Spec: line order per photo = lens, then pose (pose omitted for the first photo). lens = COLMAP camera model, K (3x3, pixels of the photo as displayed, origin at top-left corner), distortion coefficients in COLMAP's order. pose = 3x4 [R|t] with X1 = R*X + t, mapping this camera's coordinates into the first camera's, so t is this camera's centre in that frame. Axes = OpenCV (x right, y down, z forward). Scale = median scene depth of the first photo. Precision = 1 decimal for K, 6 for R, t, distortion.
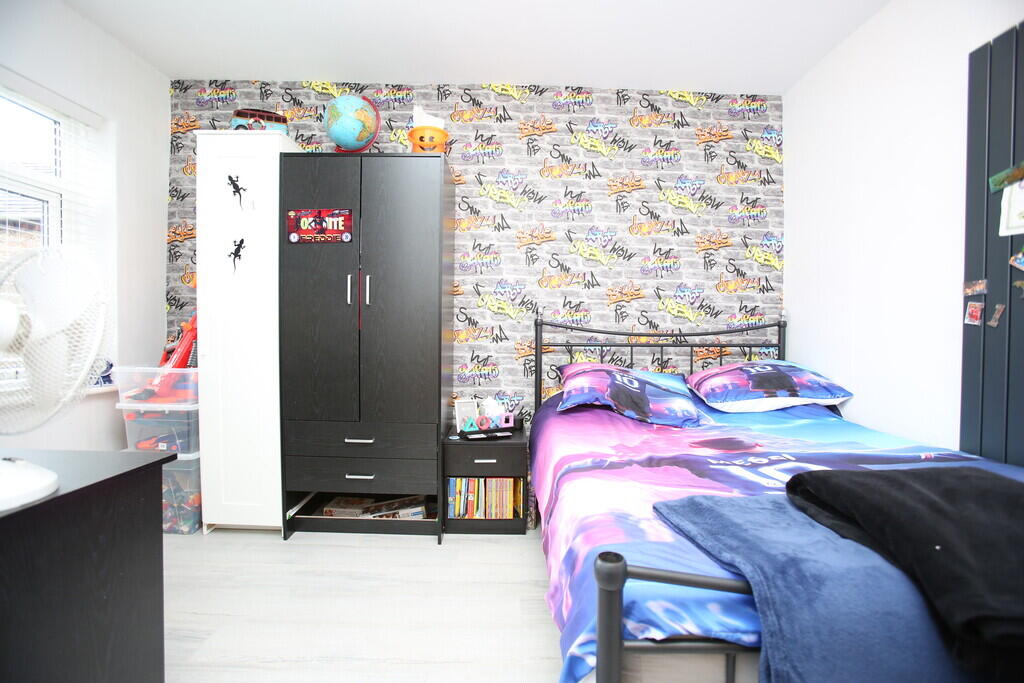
lens RADIAL K [[472.7, 0, 512.0], [0, 472.7, 341.5], [0, 0, 1]] dist [-0.073863, 0.033405]
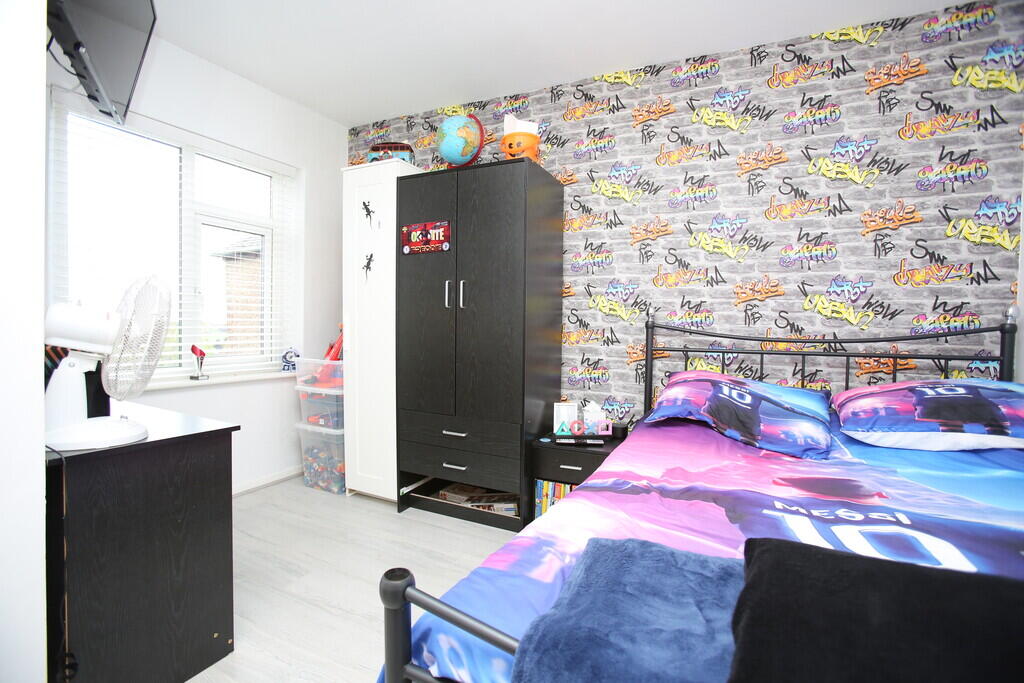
lens RADIAL K [[472.7, 0, 512.0], [0, 472.7, 341.5], [0, 0, 1]] dist [-0.073863, 0.033405]
pose [[0.894014, 0.019352, -0.447621, 0.229732], [-0.018969, 0.999806, 0.005338, -0.007538], [0.447638, 0.003719, 0.894207, 0.067740]]
